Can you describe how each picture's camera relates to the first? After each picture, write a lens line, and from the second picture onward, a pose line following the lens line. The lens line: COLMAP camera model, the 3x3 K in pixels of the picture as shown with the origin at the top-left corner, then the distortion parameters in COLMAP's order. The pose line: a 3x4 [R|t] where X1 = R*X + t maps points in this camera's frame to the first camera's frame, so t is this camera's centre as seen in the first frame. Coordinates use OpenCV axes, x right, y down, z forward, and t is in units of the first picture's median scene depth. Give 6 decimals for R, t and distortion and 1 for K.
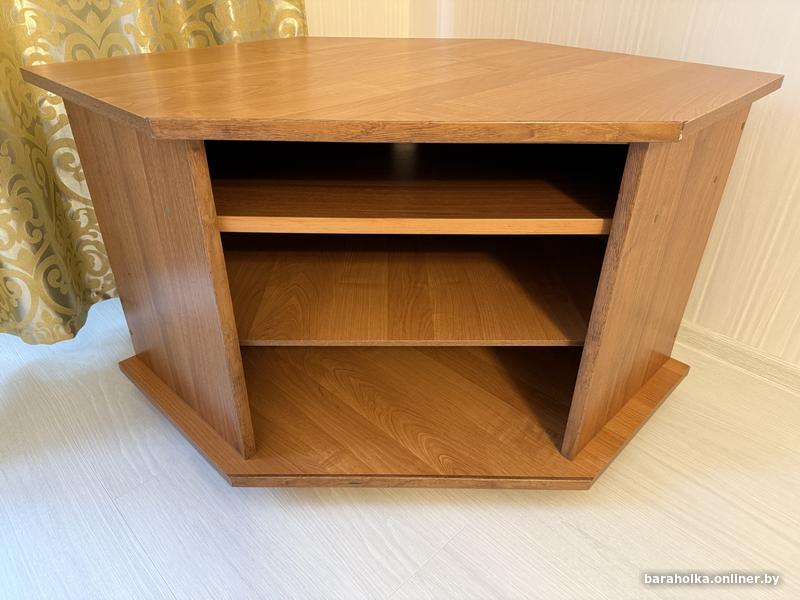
lens RADIAL K [[574.1, 0, 398.1], [0, 574.1, 298.2], [0, 0, 1]] dist [-0.006995, -0.006389]
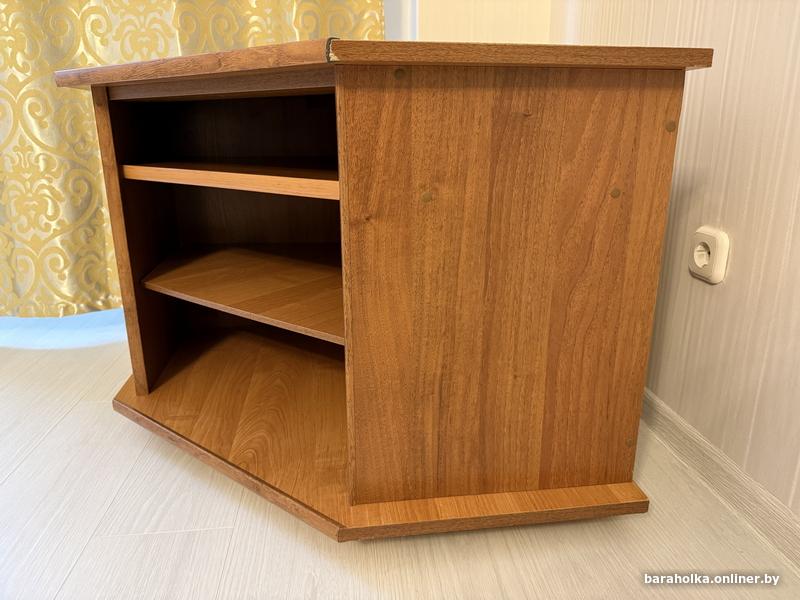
lens RADIAL K [[574.1, 0, 398.1], [0, 574.1, 298.2], [0, 0, 1]] dist [-0.006995, -0.006389]
pose [[0.790735, 0.163037, -0.590048, 0.758411], [-0.312488, 0.936341, -0.160050, 0.116339], [0.526393, 0.310940, 0.791345, 0.306881]]
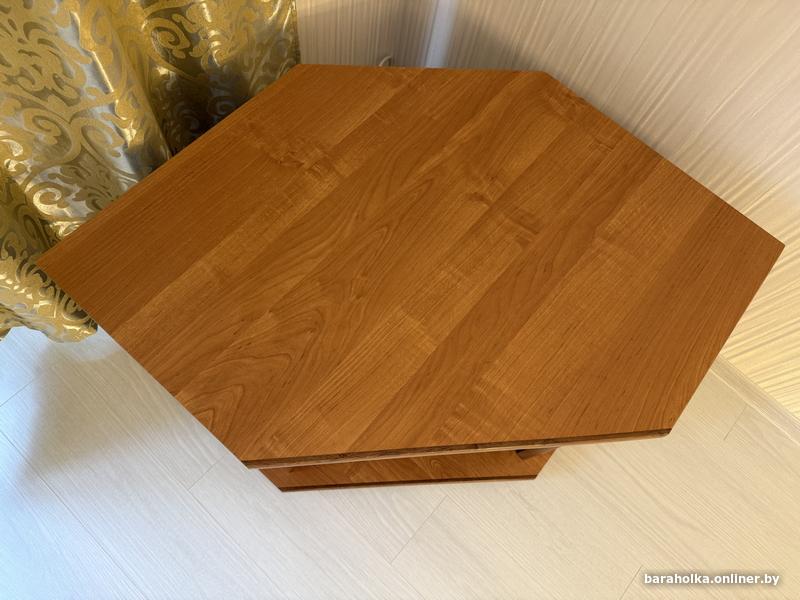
lens RADIAL K [[591.7, 0, 400.0], [0, 591.7, 300.0], [0, 0, 1]] dist [0.001623, 0.000014]
pose [[0.992828, -0.014072, 0.118722, -0.161870], [-0.060199, 0.799128, 0.598139, -0.859582], [-0.103291, -0.600996, 0.792549, 0.114324]]
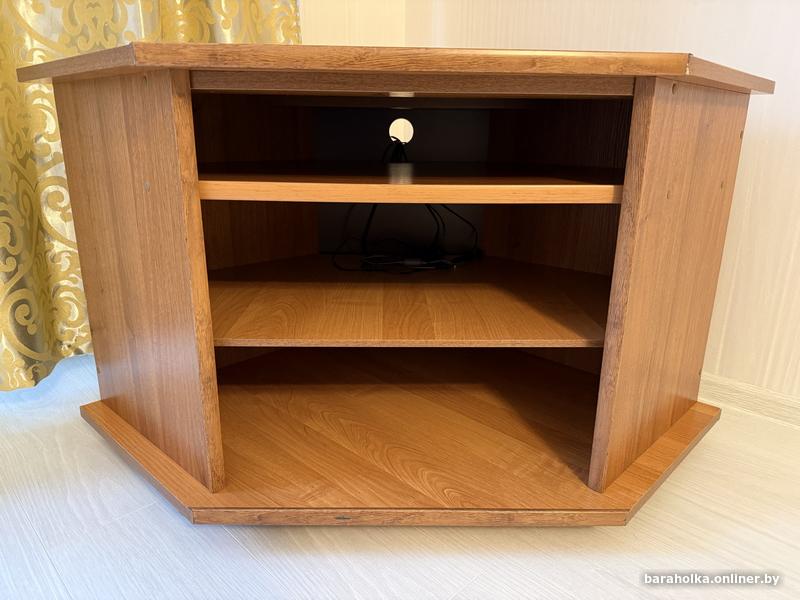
lens RADIAL K [[575.8, 0, 400.0], [0, 575.8, 300.0], [0, 0, 1]] dist [-0.020816, 0.005794]
pose [[0.999957, -0.002964, 0.008769, 0.000964], [0.005130, 0.966019, -0.258422, 0.219590], [-0.007705, 0.258456, 0.965992, 0.115723]]
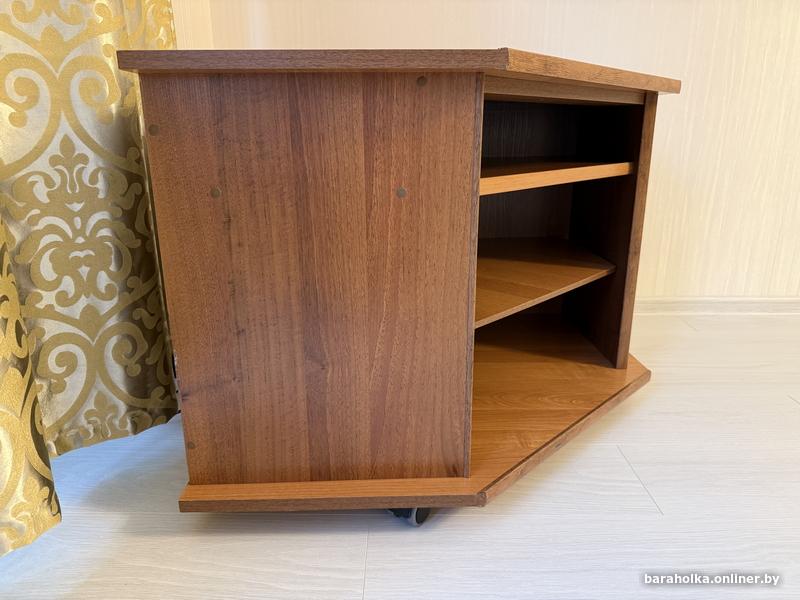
lens RADIAL K [[574.1, 0, 398.1], [0, 574.1, 298.2], [0, 0, 1]] dist [-0.006995, -0.006389]
pose [[0.693693, -0.217375, 0.686686, -0.851660], [0.392310, 0.913575, -0.107115, 0.078119], [-0.604055, 0.343699, 0.719019, 0.337640]]
